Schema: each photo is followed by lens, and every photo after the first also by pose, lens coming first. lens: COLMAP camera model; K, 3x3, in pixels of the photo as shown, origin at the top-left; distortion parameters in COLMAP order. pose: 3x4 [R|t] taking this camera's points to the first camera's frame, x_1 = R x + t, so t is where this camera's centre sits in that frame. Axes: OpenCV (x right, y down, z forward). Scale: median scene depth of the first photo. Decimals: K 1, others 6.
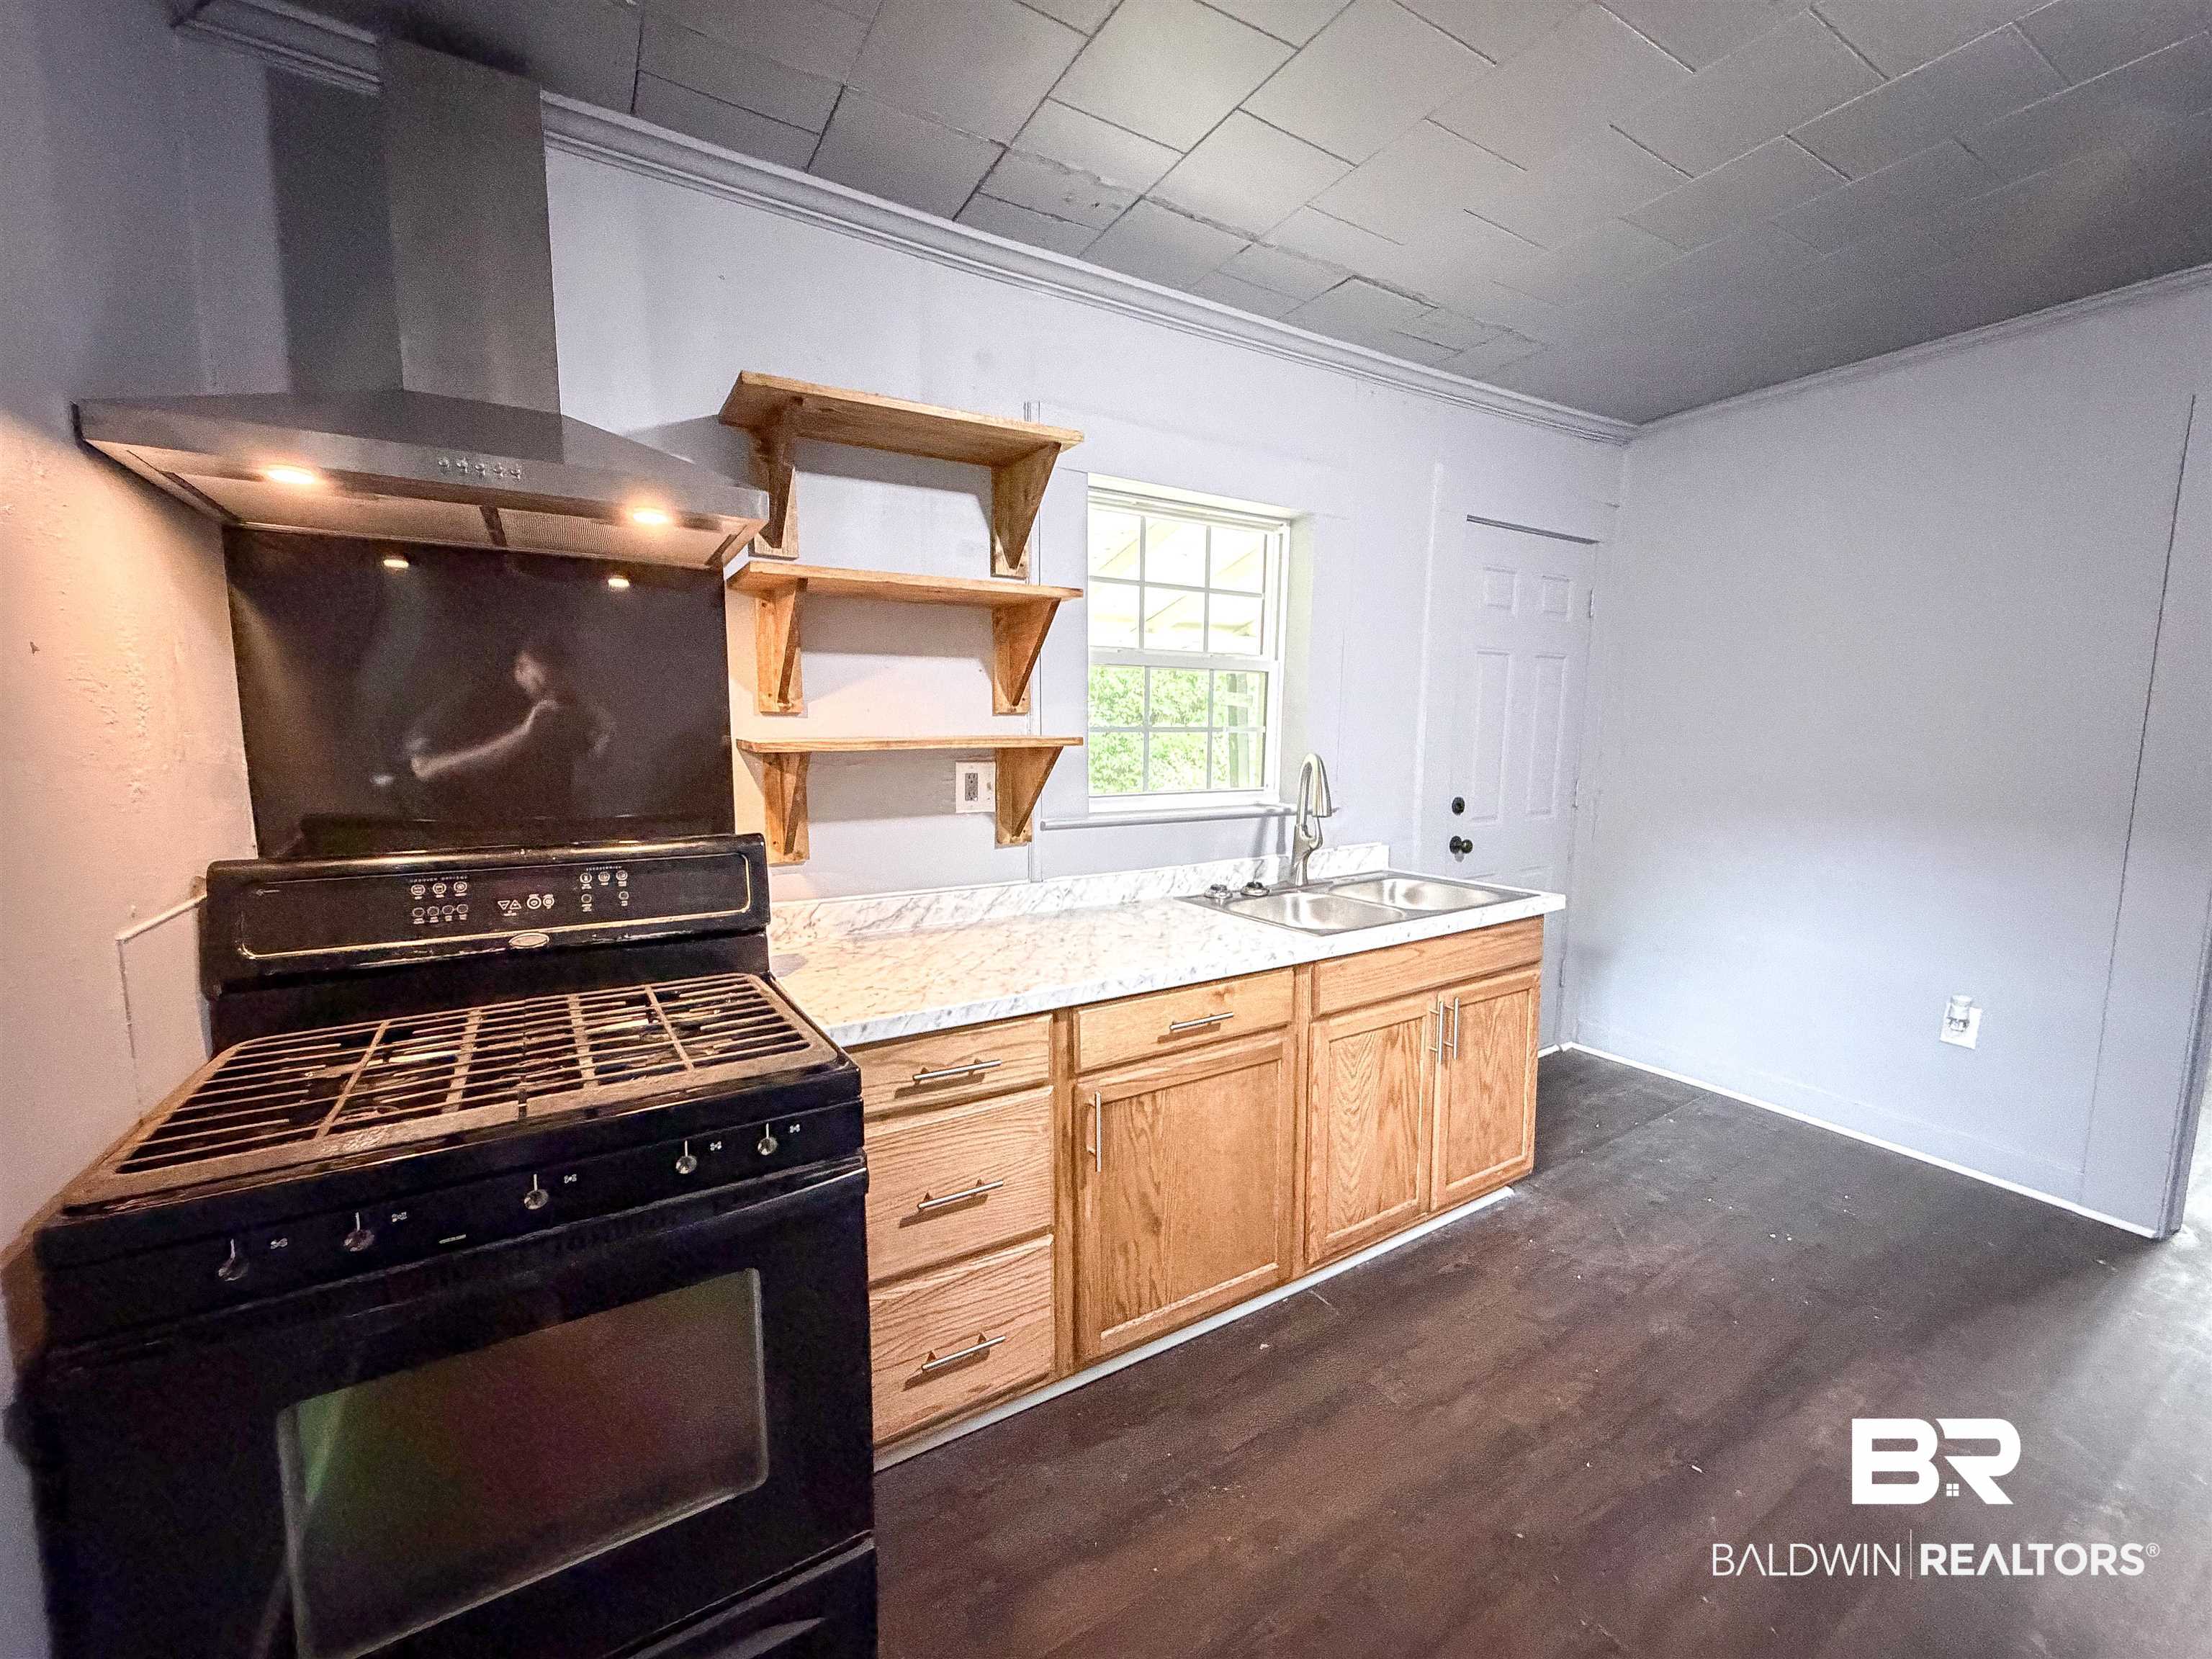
lens RADIAL K [[880.5, 0, 1099.1], [0, 880.5, 830.5], [0, 0, 1]] dist [-0.001318, 0.000355]
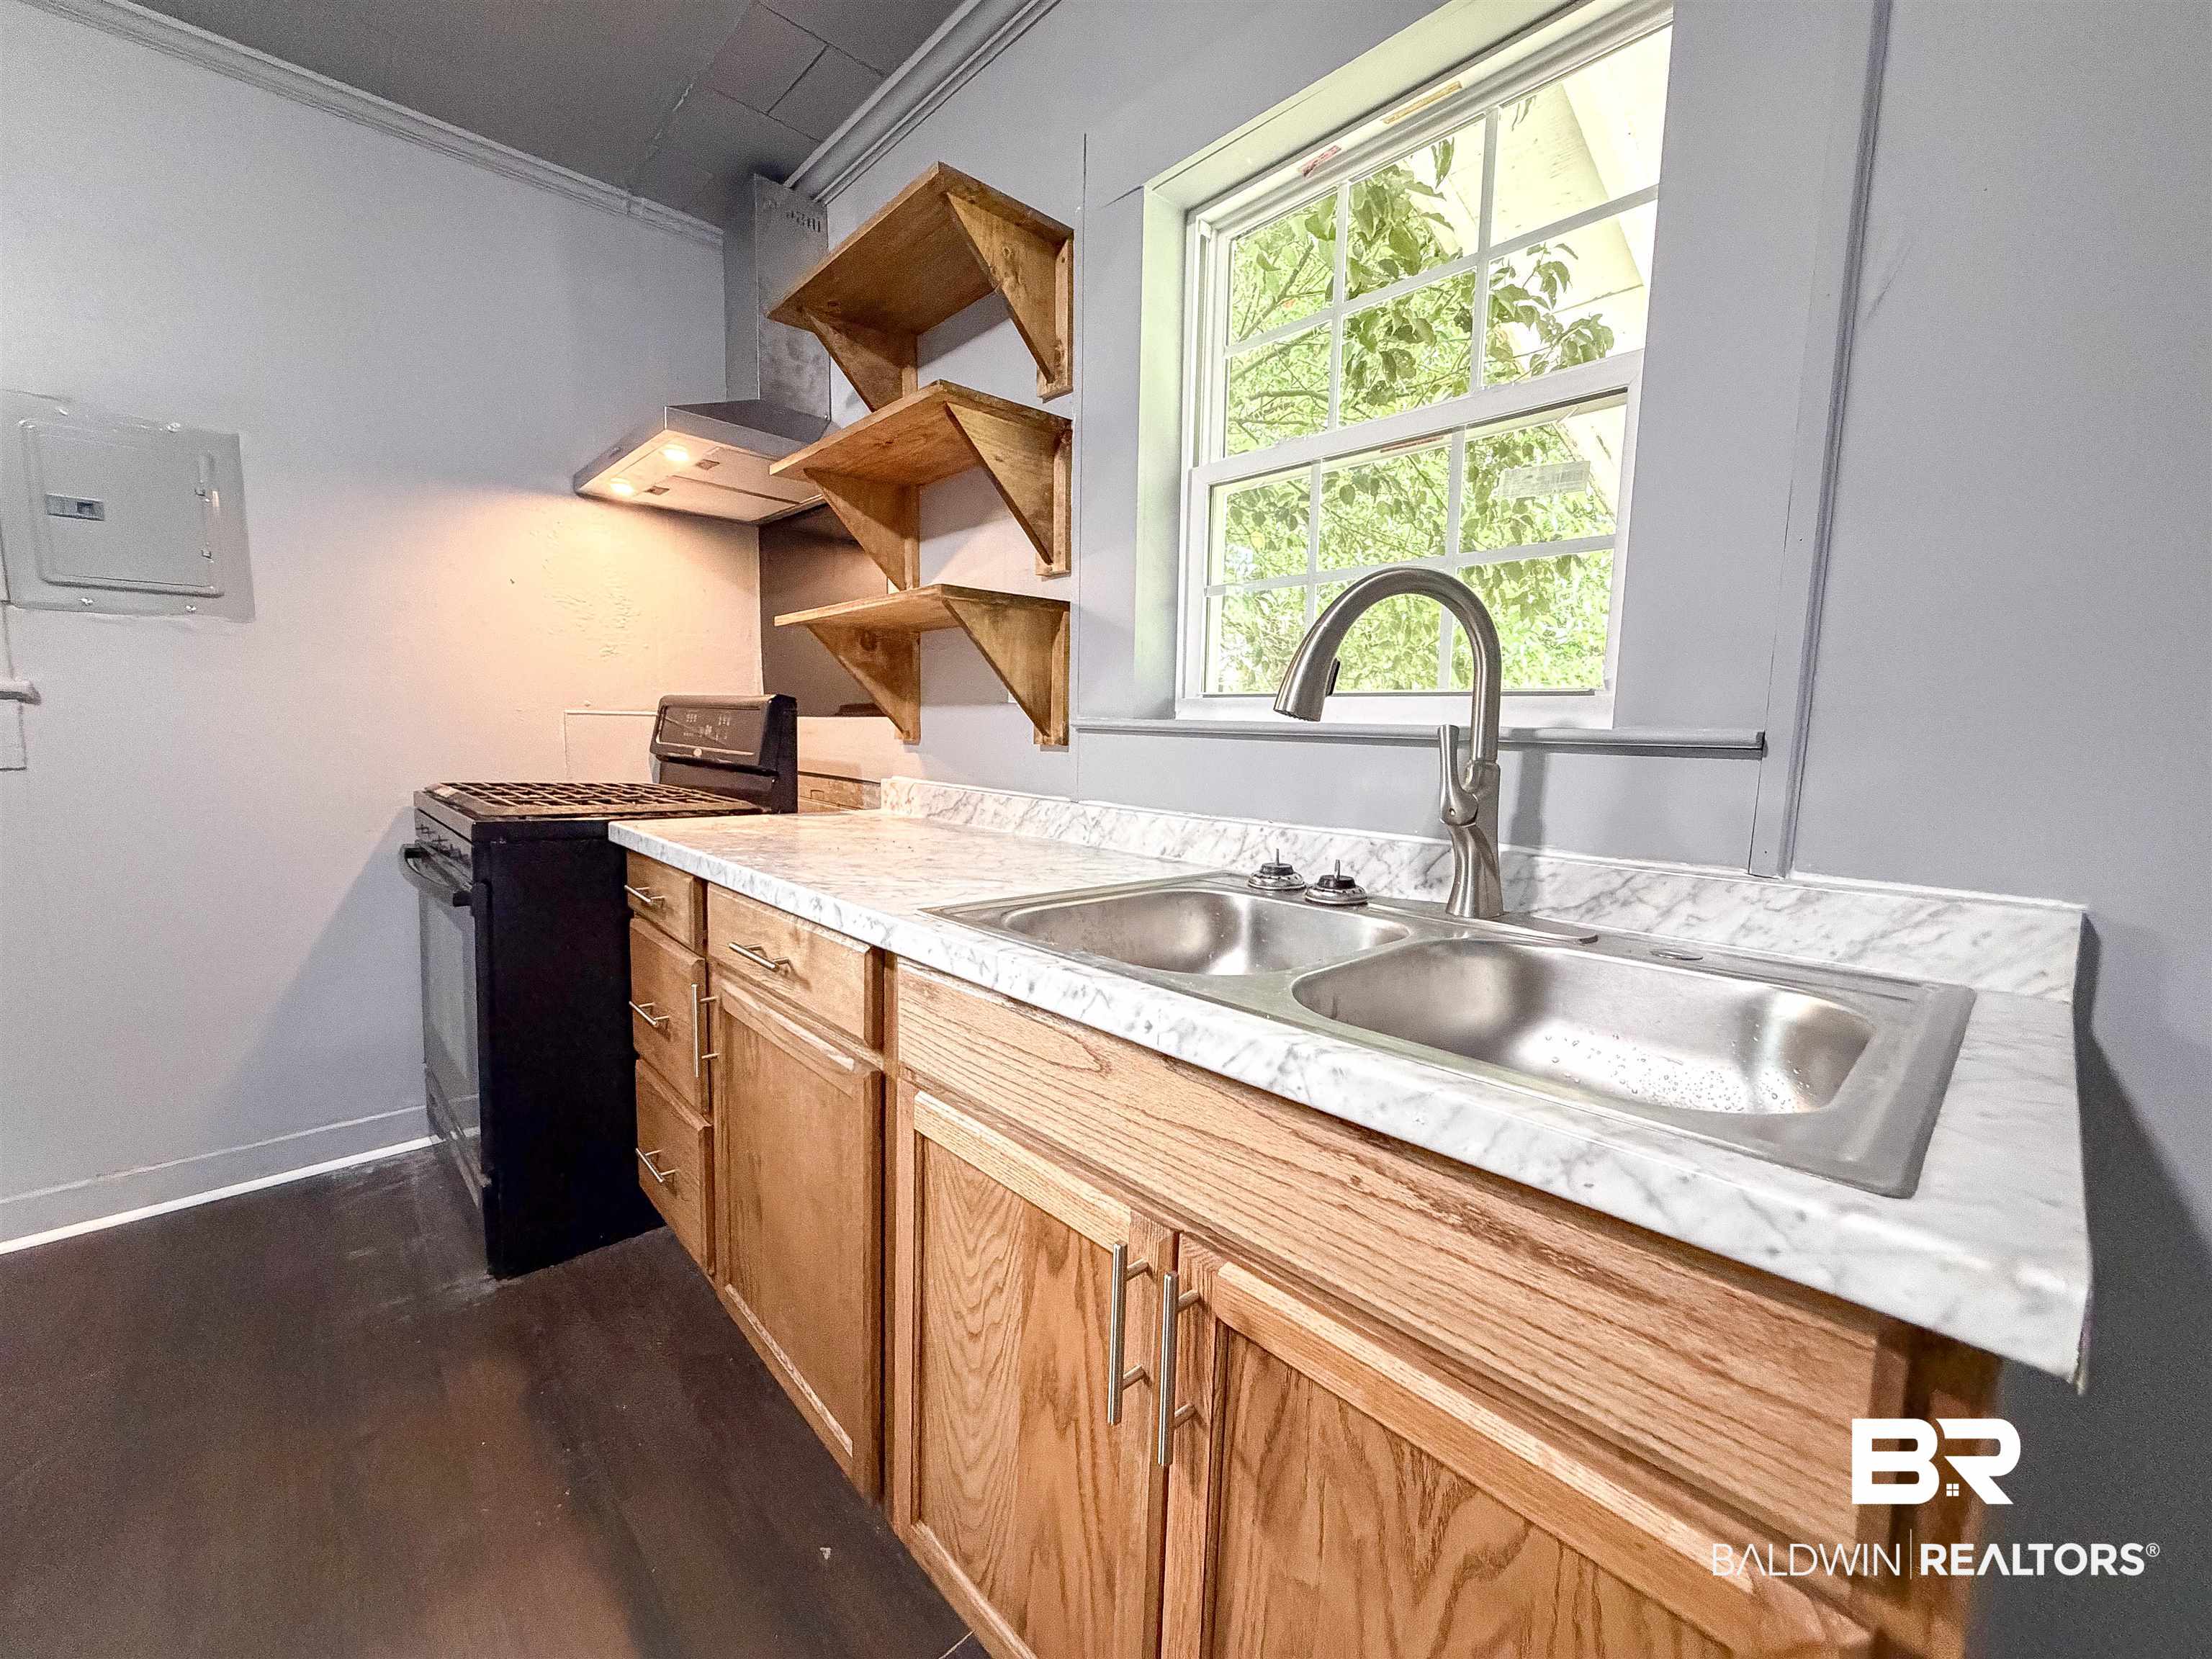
lens RADIAL K [[886.0, 0, 1106.0], [0, 886.0, 829.5], [0, 0, 1]] dist [0.004022, -0.002738]
pose [[0.212706, 0.117635, -0.970009, 0.617483], [-0.139026, 0.986270, 0.089121, 0.009807], [0.967175, 0.115900, 0.226140, 0.798409]]
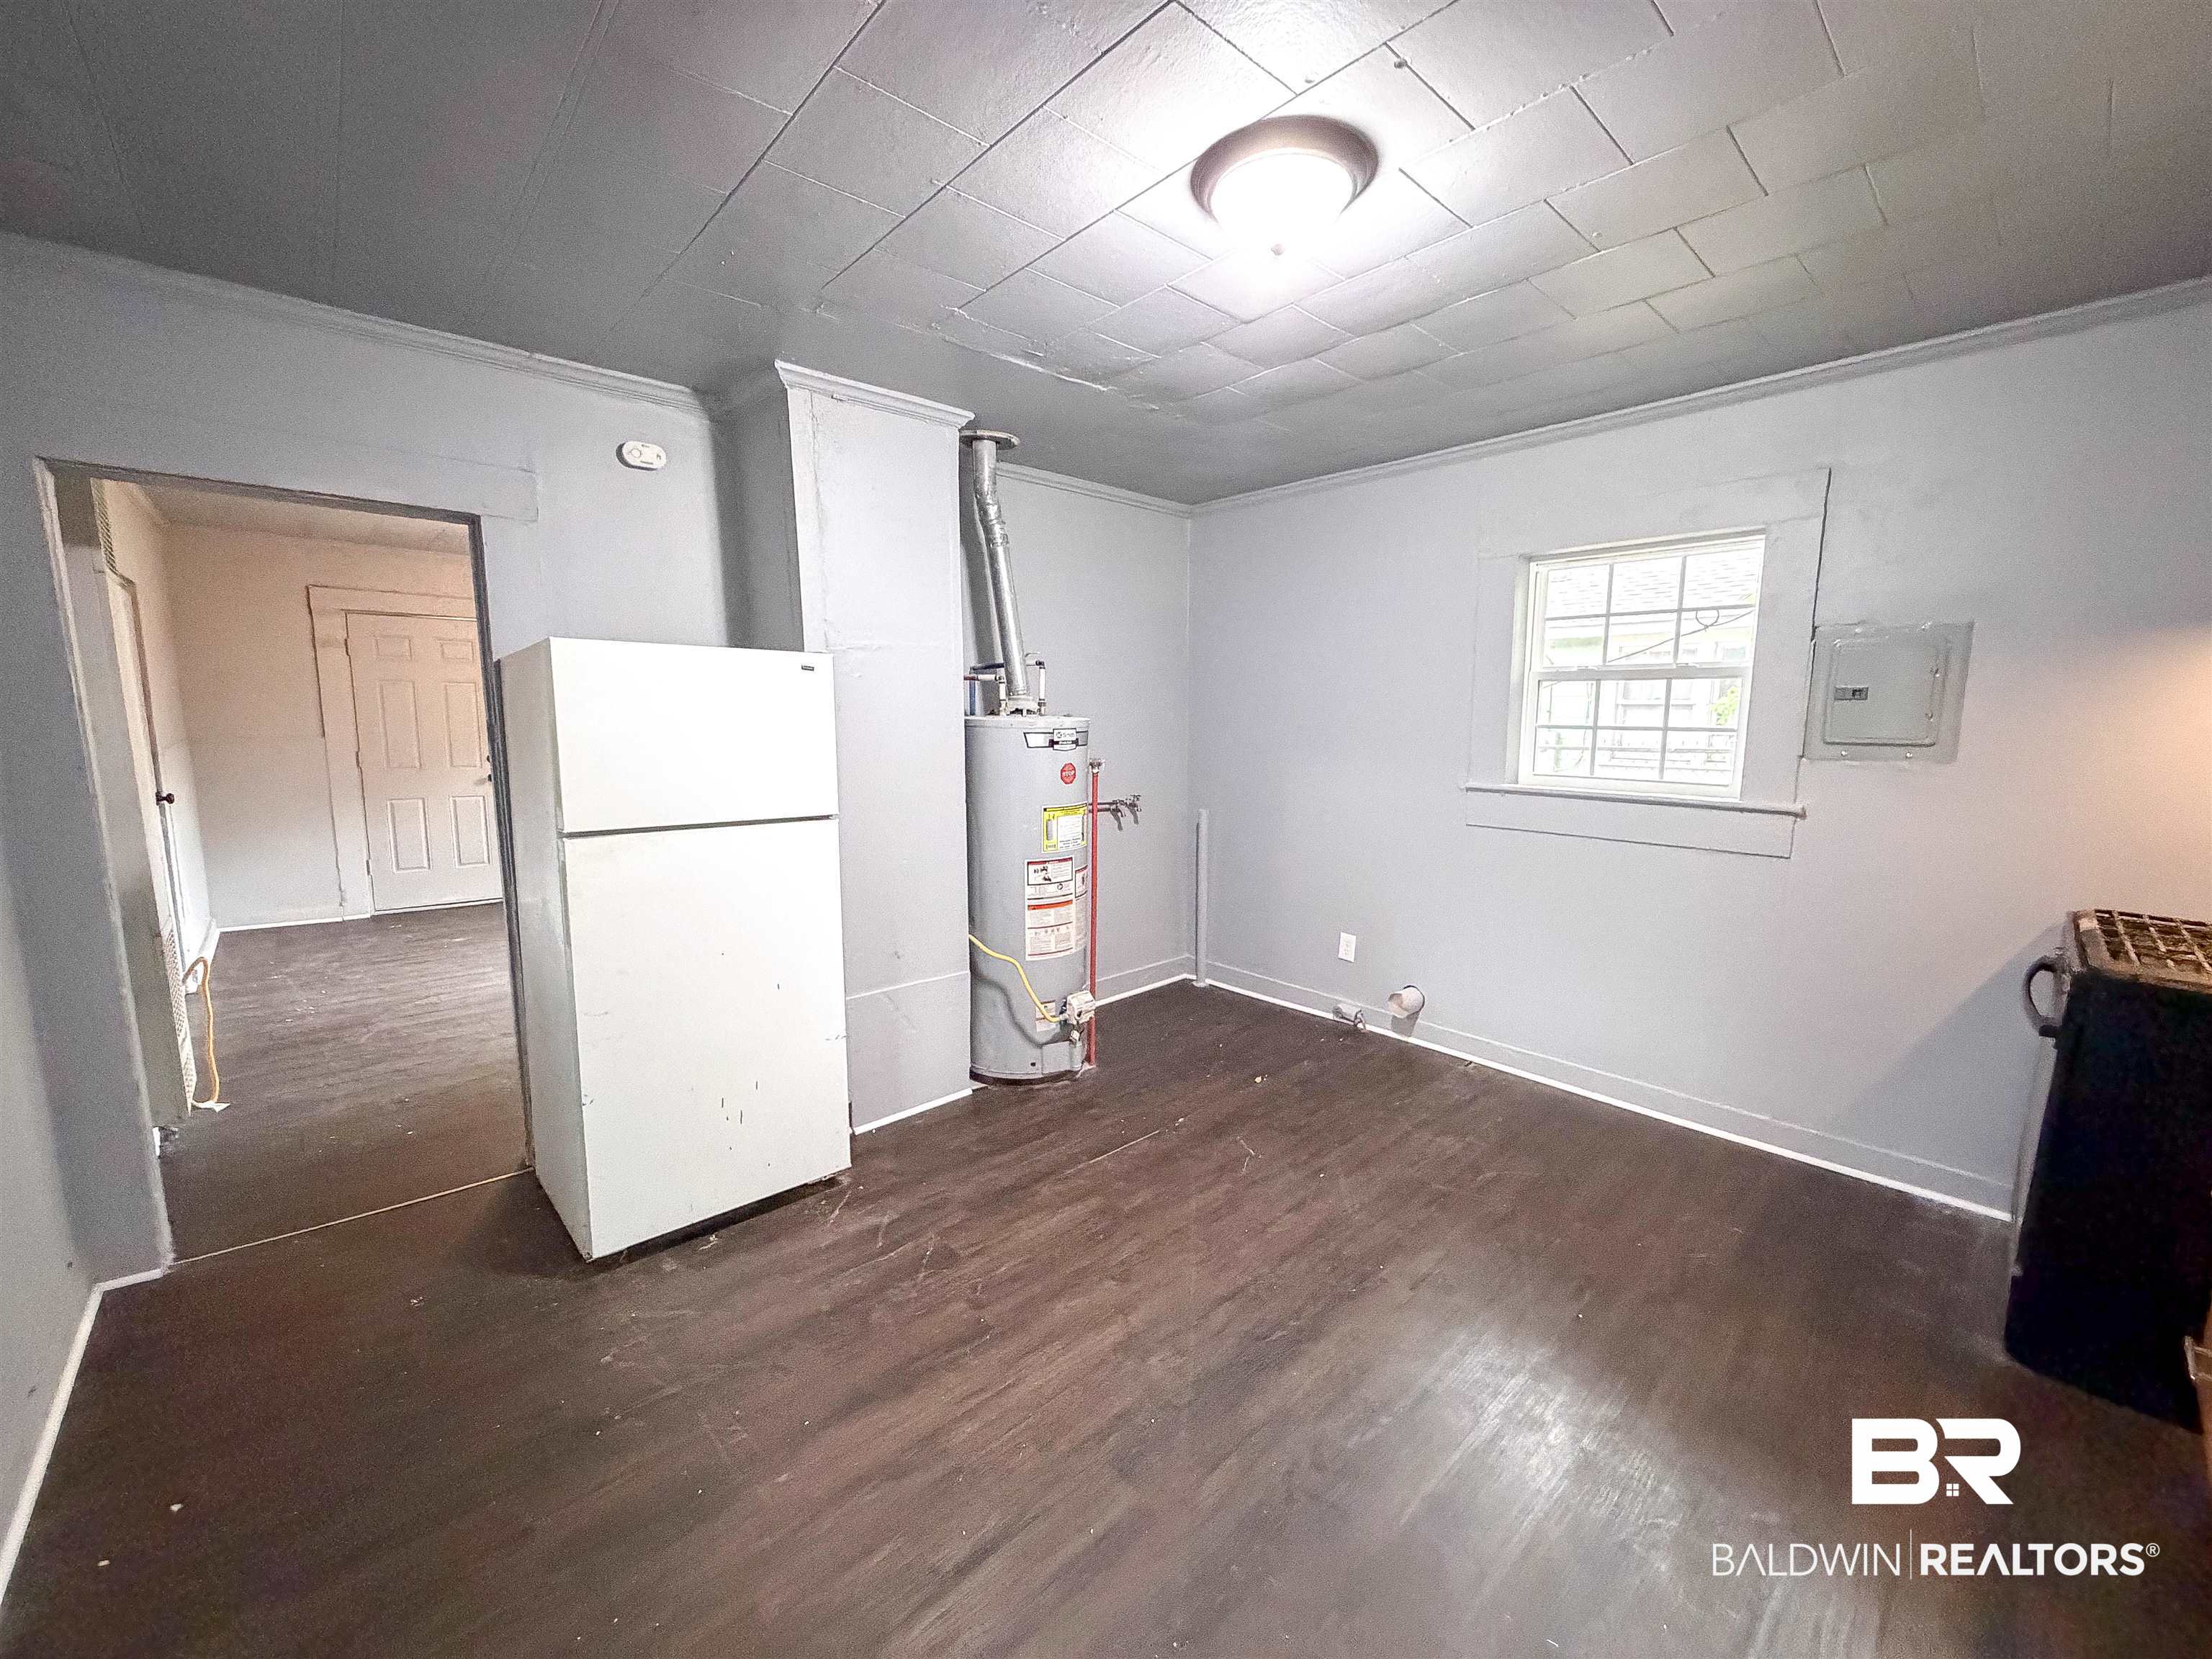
lens RADIAL K [[880.5, 0, 1099.1], [0, 880.5, 830.5], [0, 0, 1]] dist [-0.001318, 0.000355]
pose [[-0.980740, 0.024109, -0.193825, 0.829420], [-0.026471, 0.966791, 0.254193, -0.153153], [0.193517, 0.254428, -0.947532, 1.008112]]
